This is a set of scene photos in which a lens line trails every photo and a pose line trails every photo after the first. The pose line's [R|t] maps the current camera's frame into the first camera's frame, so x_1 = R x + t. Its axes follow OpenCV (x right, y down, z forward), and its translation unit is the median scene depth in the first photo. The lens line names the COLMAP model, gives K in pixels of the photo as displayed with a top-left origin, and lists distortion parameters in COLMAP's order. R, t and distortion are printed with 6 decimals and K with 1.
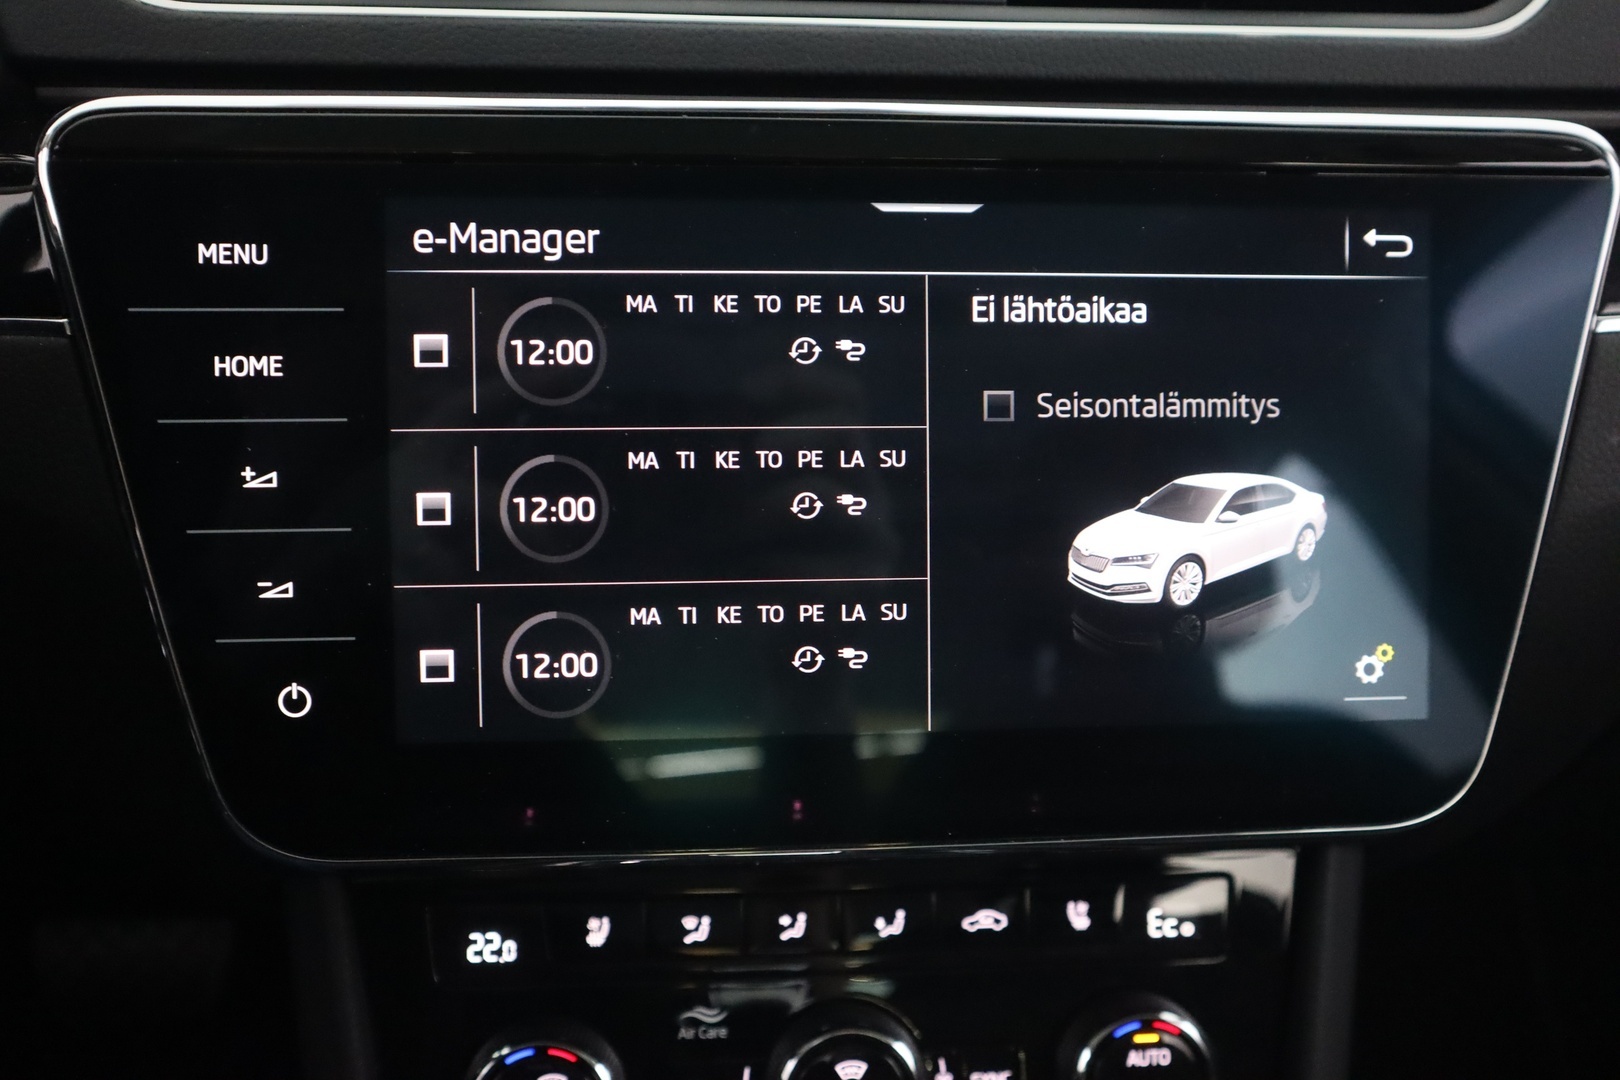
lens RADIAL K [[1482.9, 0, 807.6], [0, 1482.9, 535.2], [0, 0, 1]] dist [0.017736, 0.000000]
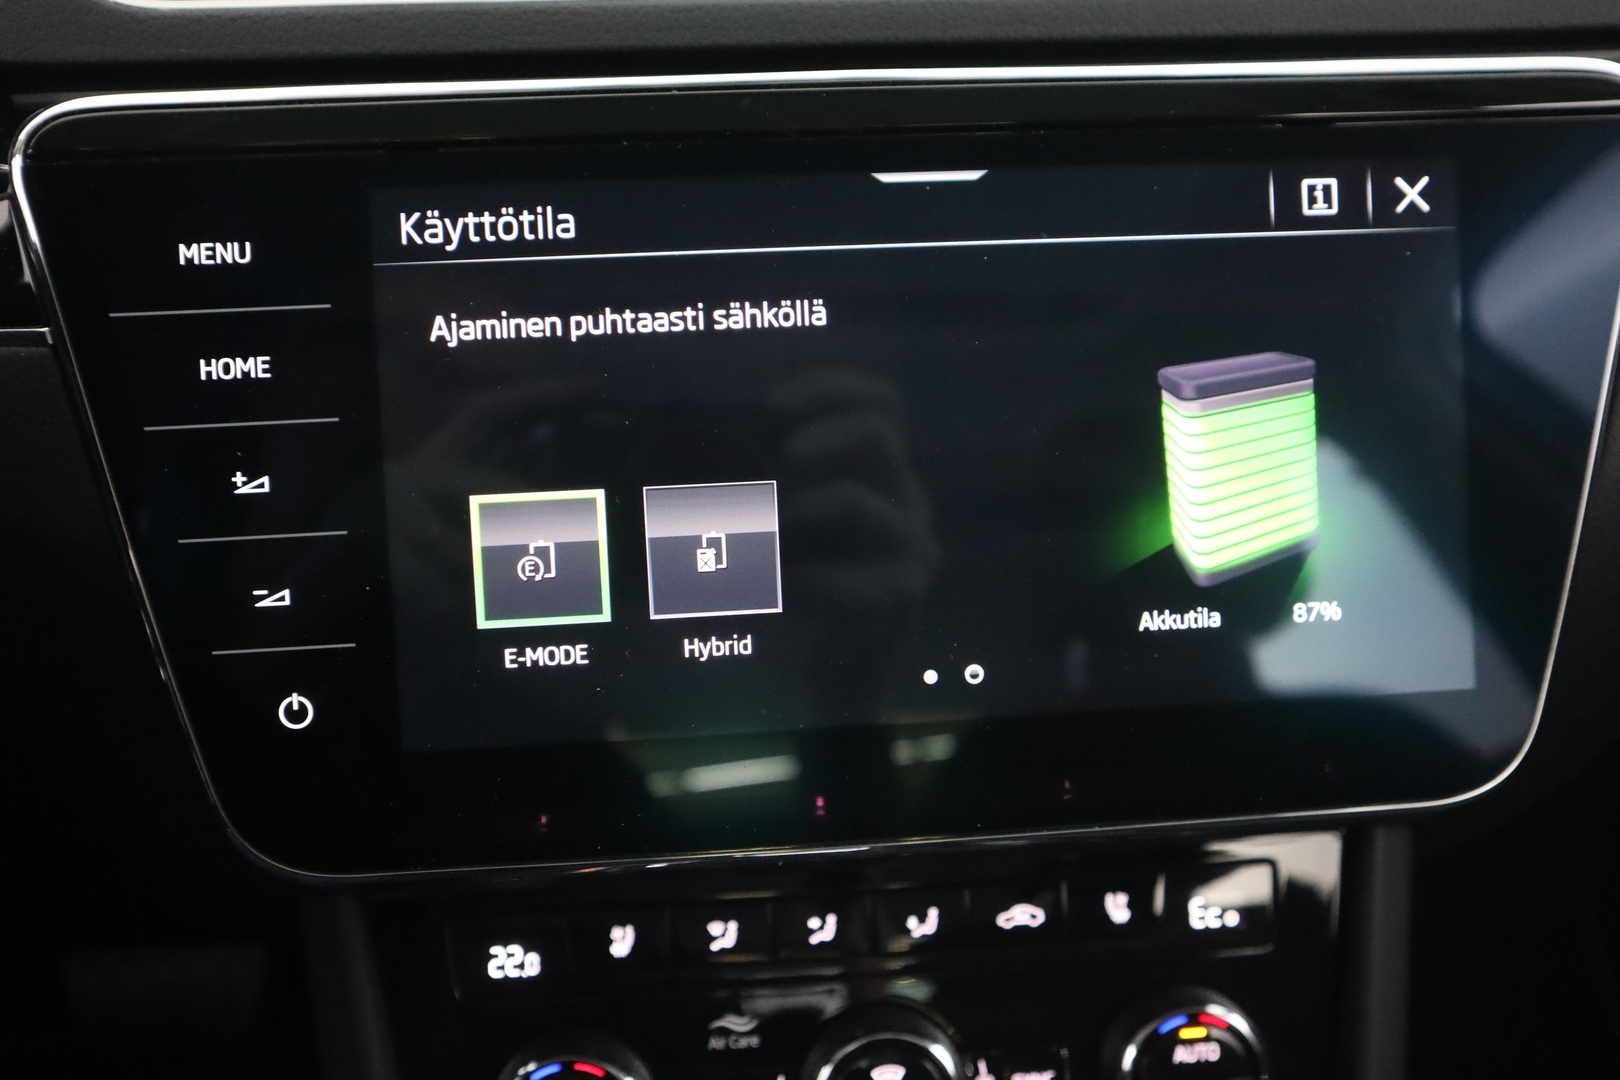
lens RADIAL K [[1482.9, 0, 806.6], [0, 1482.9, 537.6], [0, 0, 1]] dist [0.017736, 0.000000]
pose [[0.999054, -0.039158, -0.018938, 0.009332], [0.039069, 0.999224, -0.005072, 0.014553], [0.019122, 0.004327, 0.999808, 0.034024]]
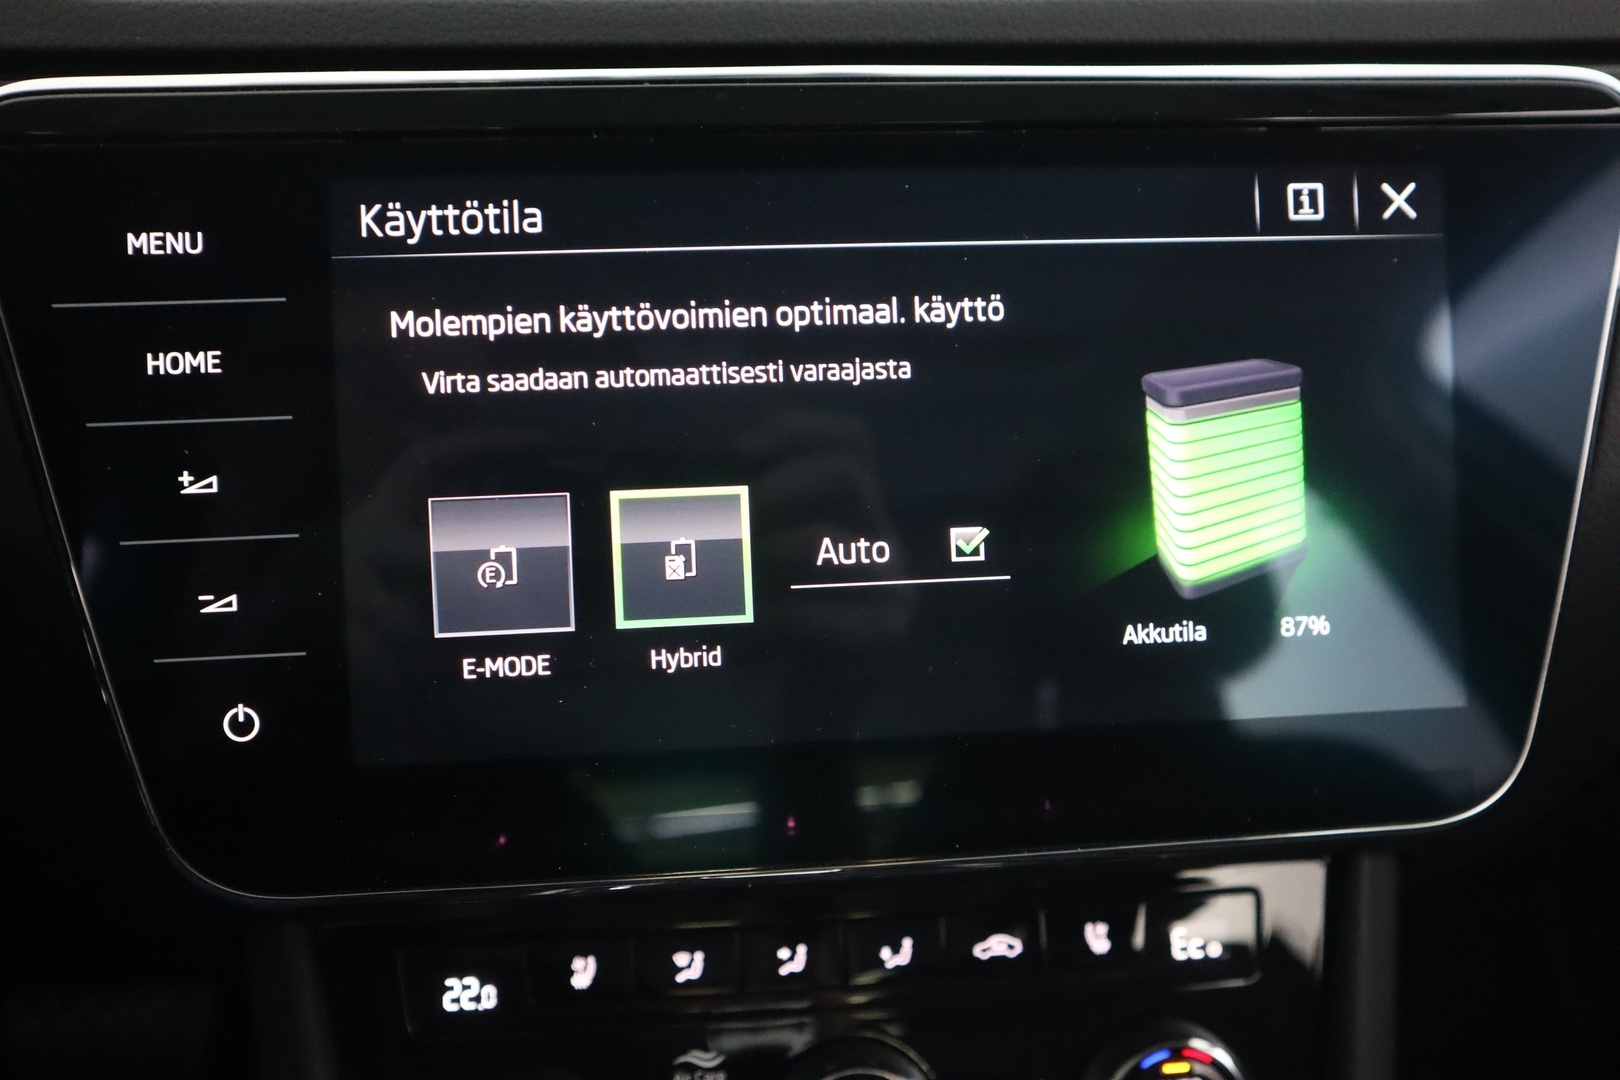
lens RADIAL K [[1482.9, 0, 807.7], [0, 1482.9, 535.3], [0, 0, 1]] dist [0.017736, 0.000000]
pose [[0.999446, -0.032977, 0.004551, 0.004858], [0.033123, 0.998766, -0.037011, 0.037054], [-0.003325, 0.037141, 0.999304, 0.066973]]
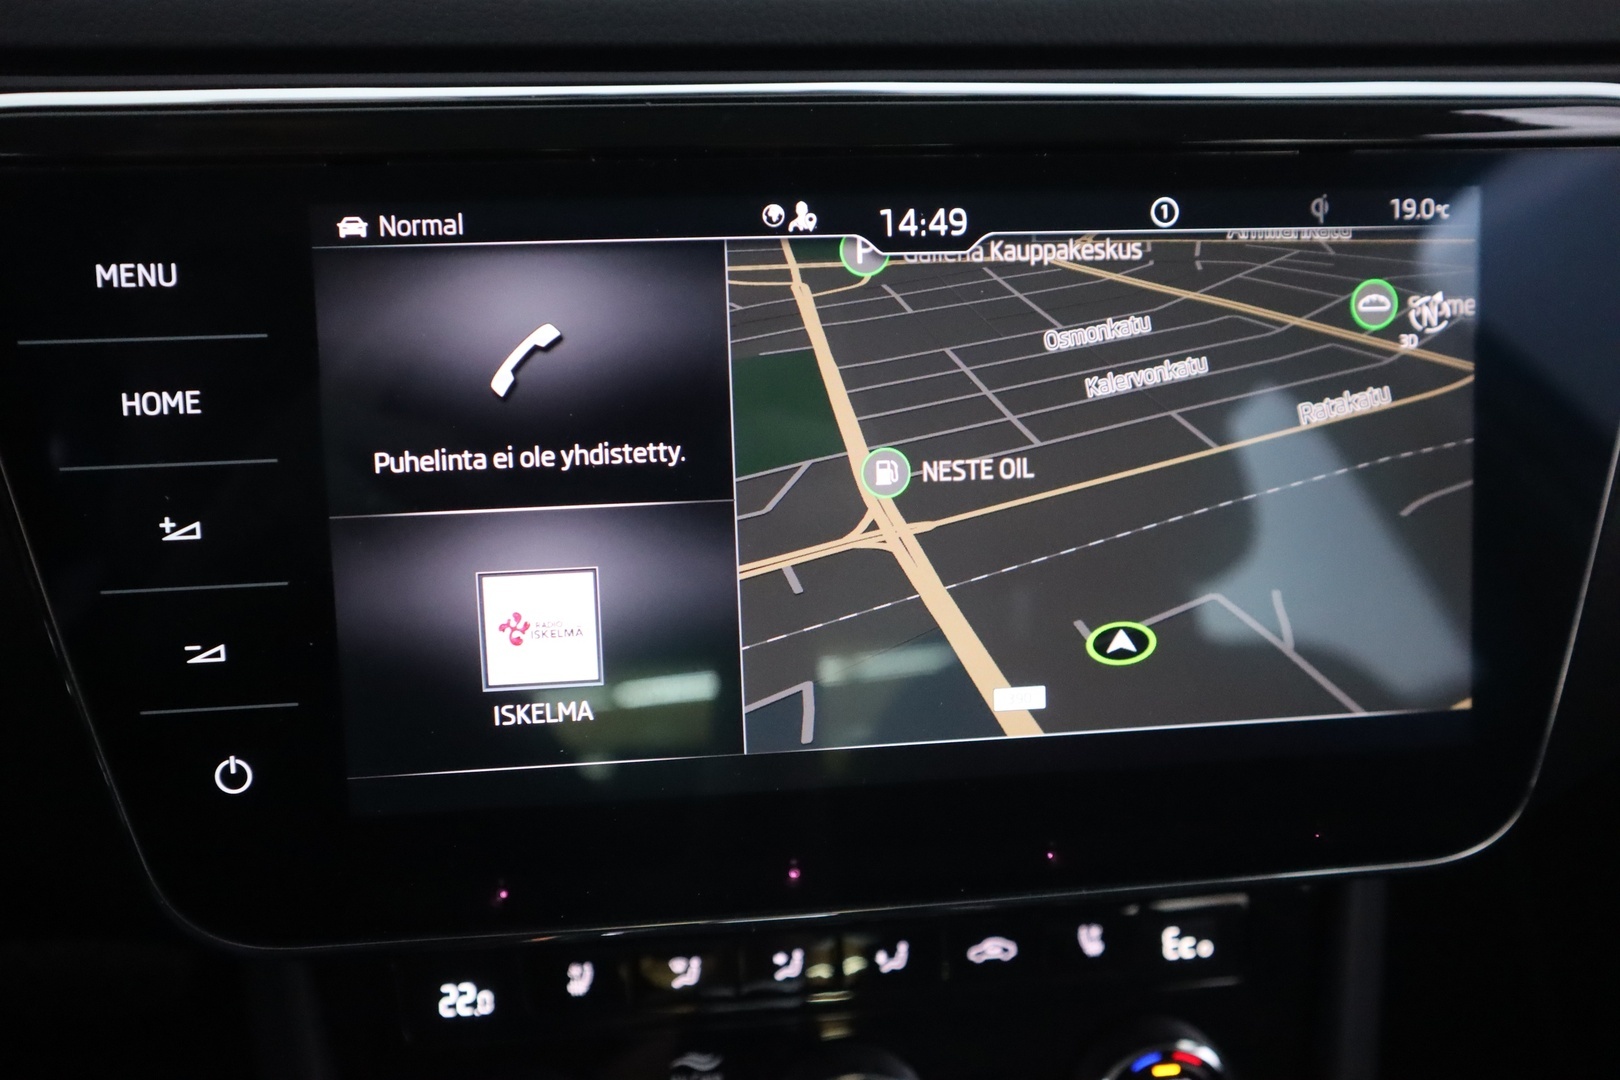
lens RADIAL K [[1482.9, 0, 809.0], [0, 1482.9, 543.7], [0, 0, 1]] dist [0.017736, 0.000000]
pose [[0.999306, -0.027600, 0.025004, -0.015207], [0.026034, 0.997803, 0.060917, -0.067045], [-0.026630, -0.060224, 0.997830, 0.094529]]
